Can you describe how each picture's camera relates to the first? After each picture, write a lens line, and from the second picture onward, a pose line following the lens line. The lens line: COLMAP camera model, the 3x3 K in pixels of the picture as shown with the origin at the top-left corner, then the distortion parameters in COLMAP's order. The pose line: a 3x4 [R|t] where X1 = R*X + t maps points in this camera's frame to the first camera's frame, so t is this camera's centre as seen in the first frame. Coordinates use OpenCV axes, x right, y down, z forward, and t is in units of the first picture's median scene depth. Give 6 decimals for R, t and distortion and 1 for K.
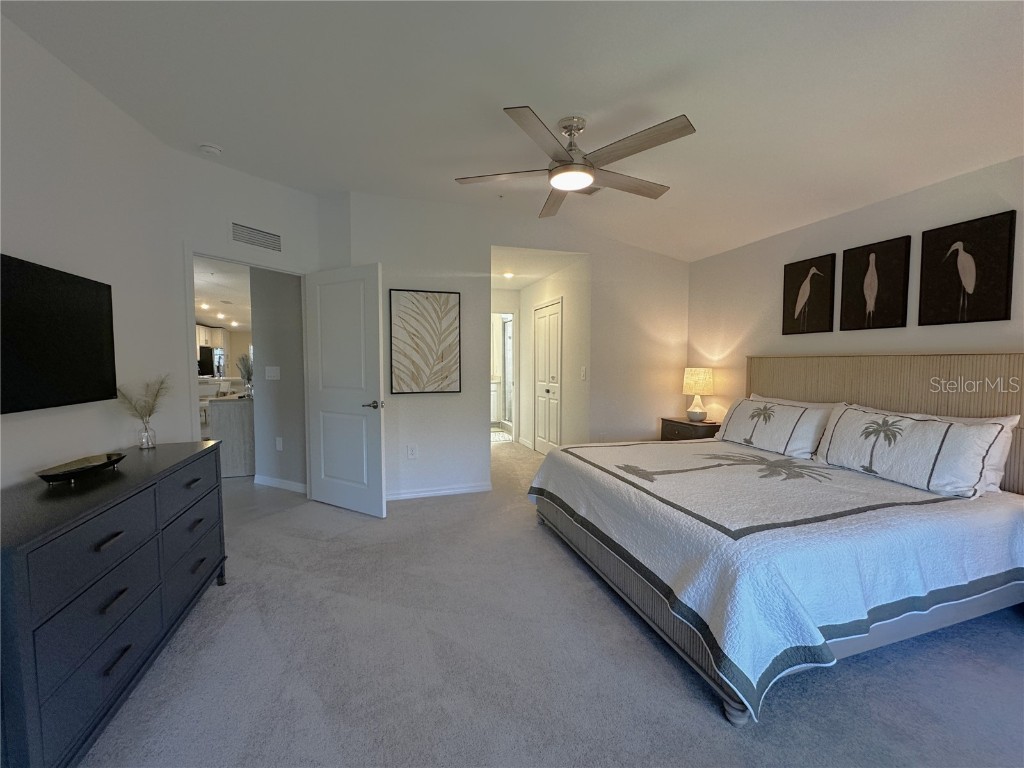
lens RADIAL K [[417.4, 0, 512.0], [0, 417.4, 384.0], [0, 0, 1]] dist [-0.001044, -0.000274]
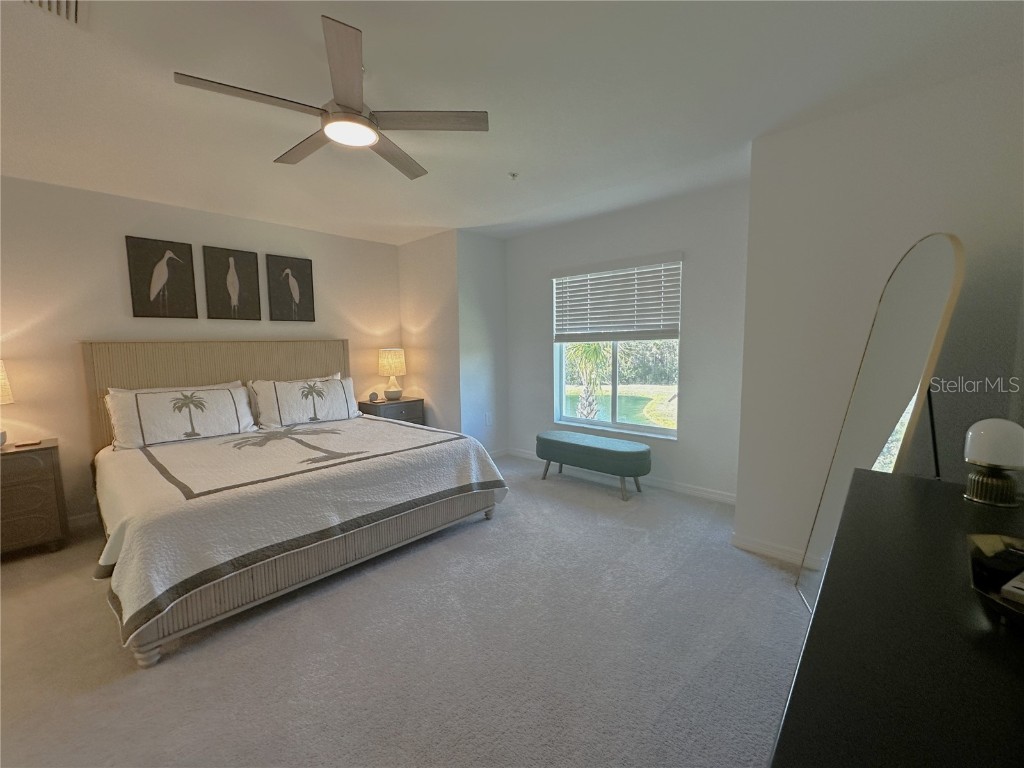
lens RADIAL K [[417.4, 0, 512.0], [0, 417.4, 384.0], [0, 0, 1]] dist [-0.001044, -0.000274]
pose [[-0.491377, -0.079234, 0.867336, -0.625292], [0.059976, 0.990411, 0.124456, -0.047902], [-0.868880, 0.113174, -0.481912, 0.910585]]
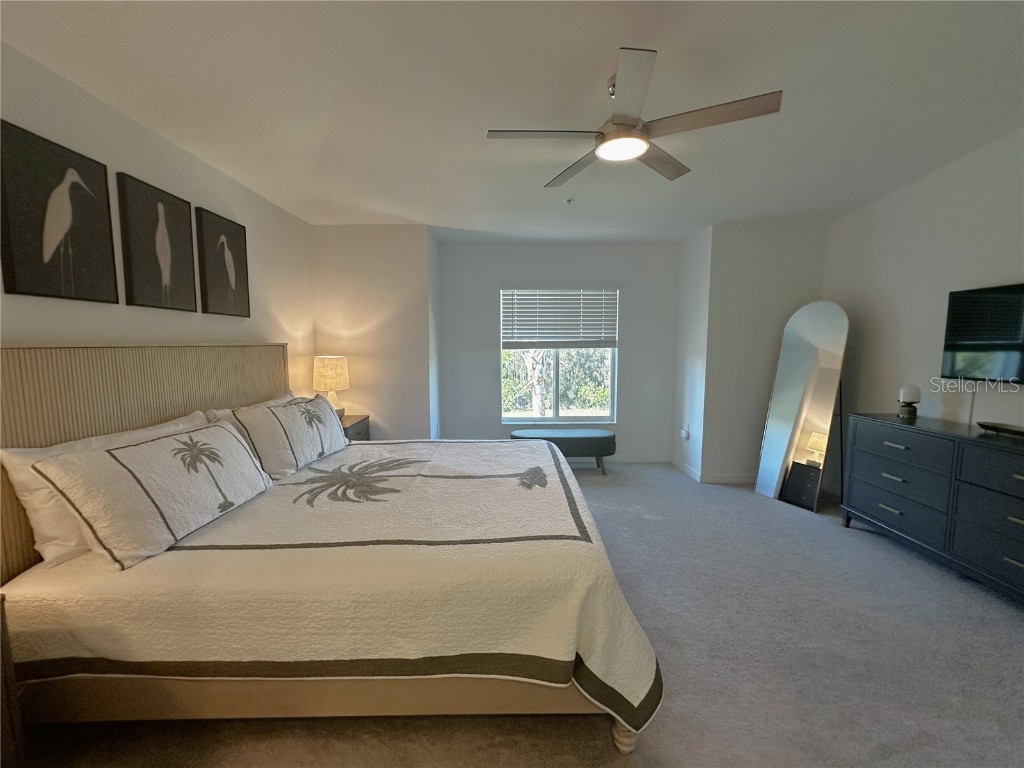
lens RADIAL K [[410.6, 0, 512.0], [0, 410.6, 384.0], [0, 0, 1]] dist [-0.000586, -0.000079]
pose [[-0.951720, -0.028341, 0.305657, 0.065268], [0.017736, 0.988988, 0.146927, -0.097842], [-0.306456, 0.145254, -0.940737, 1.514252]]
